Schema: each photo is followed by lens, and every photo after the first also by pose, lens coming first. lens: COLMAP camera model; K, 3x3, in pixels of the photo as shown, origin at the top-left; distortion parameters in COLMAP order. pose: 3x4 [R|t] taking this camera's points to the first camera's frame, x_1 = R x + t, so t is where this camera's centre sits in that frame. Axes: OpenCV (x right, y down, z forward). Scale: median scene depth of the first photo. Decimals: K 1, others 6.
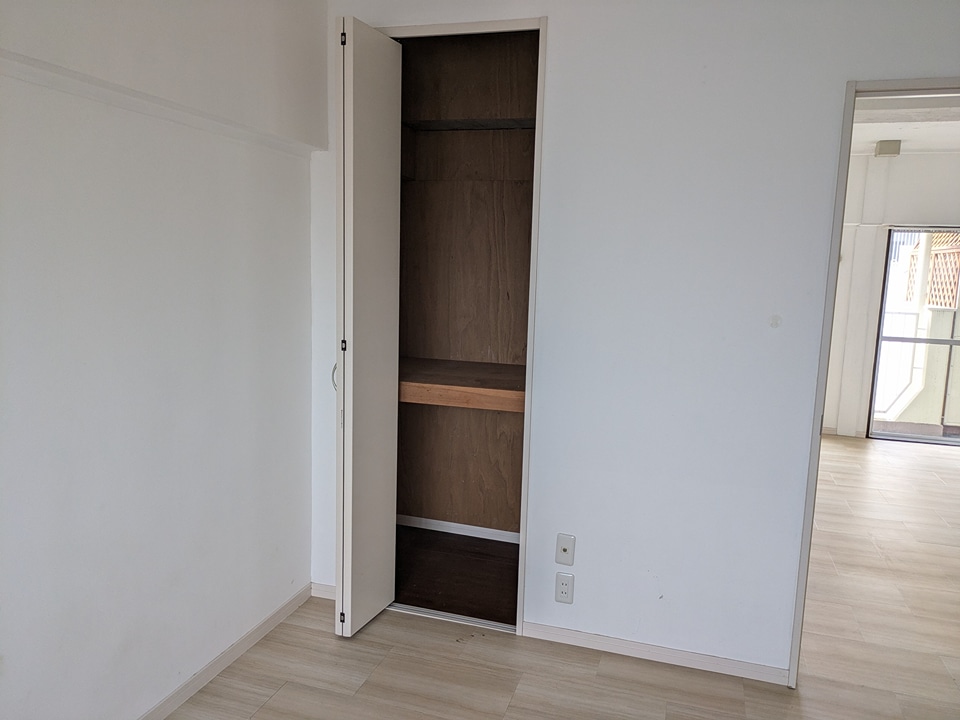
lens RADIAL K [[708.0, 0, 503.7], [0, 708.0, 362.5], [0, 0, 1]] dist [0.051287, -0.044301]
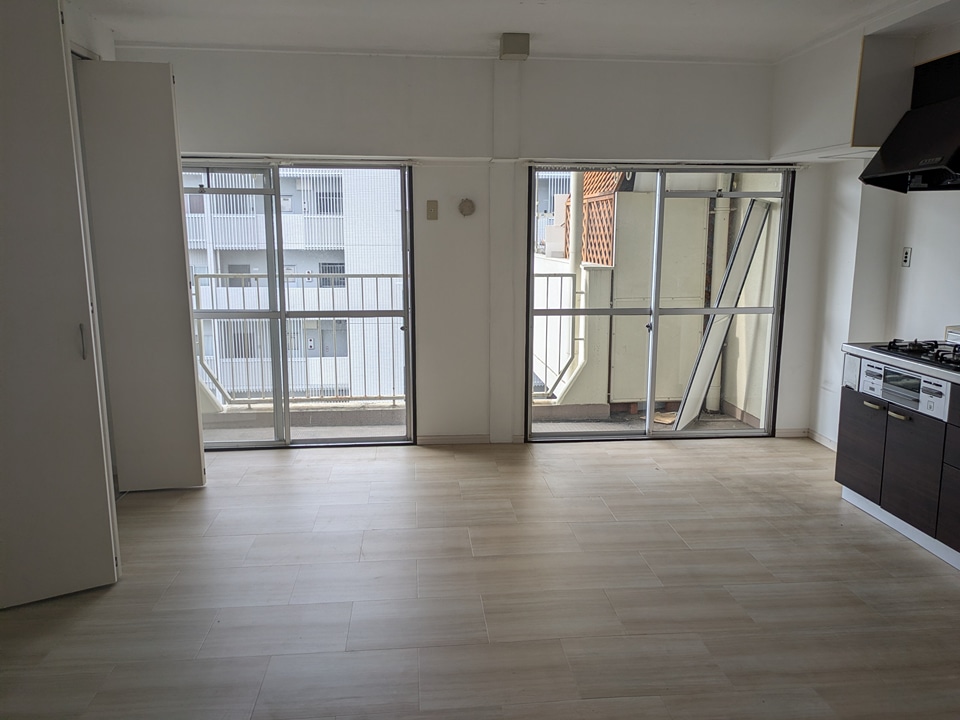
lens RADIAL K [[700.8, 0, 484.5], [0, 700.8, 353.5], [0, 0, 1]] dist [0.046067, -0.043125]
pose [[0.927483, -0.094910, 0.361617, 0.211872], [0.079247, 0.995170, 0.057936, -0.038594], [-0.365369, -0.025078, 0.930525, 0.331649]]
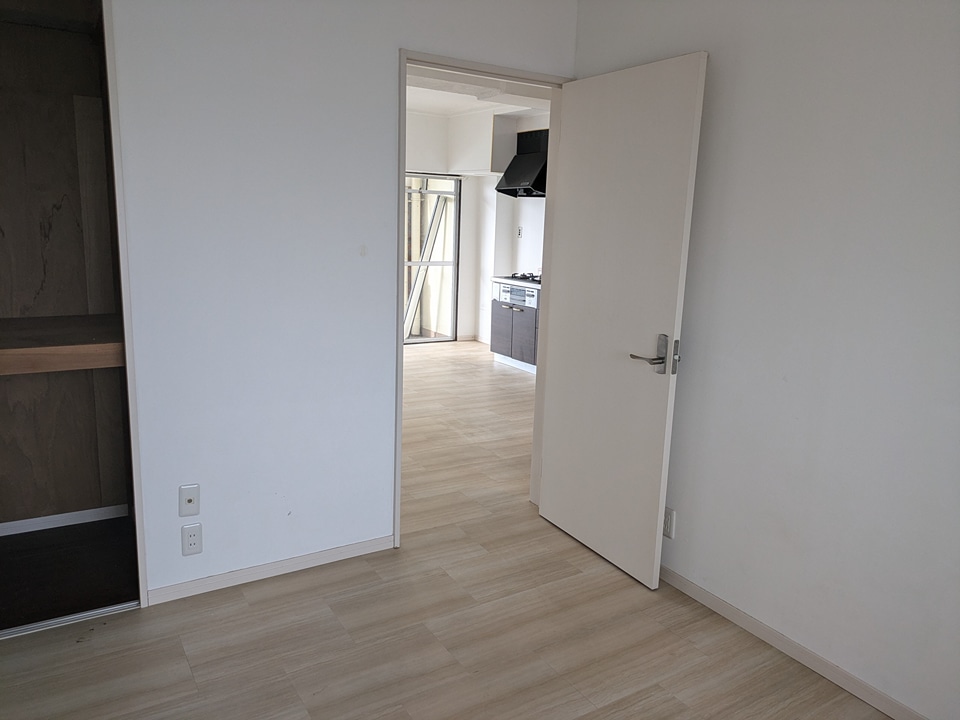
lens RADIAL K [[700.8, 0, 484.5], [0, 700.8, 353.5], [0, 0, 1]] dist [0.046067, -0.043125]
pose [[0.663005, -0.150993, 0.733229, -0.139710], [0.087604, 0.988367, 0.124320, -0.006780], [-0.743472, -0.018191, 0.668520, 0.032232]]
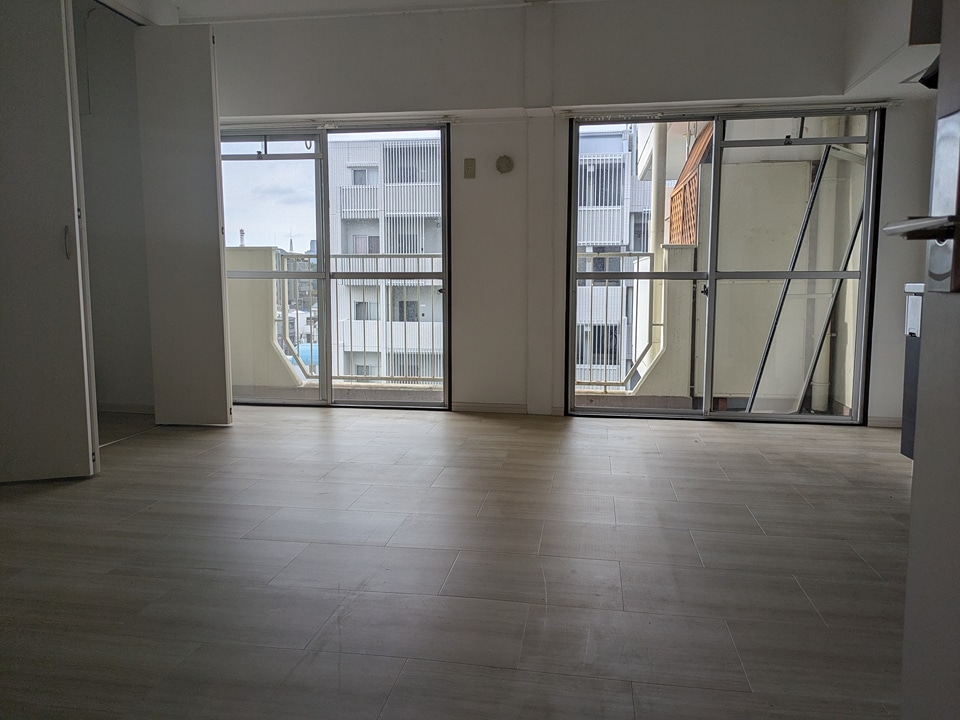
lens RADIAL K [[700.8, 0, 484.5], [0, 700.8, 353.5], [0, 0, 1]] dist [0.046067, -0.043125]
pose [[0.991835, -0.044698, 0.119435, 0.360899], [0.048818, 0.998301, -0.031801, 0.064420], [-0.117810, 0.037372, 0.992333, 0.325852]]
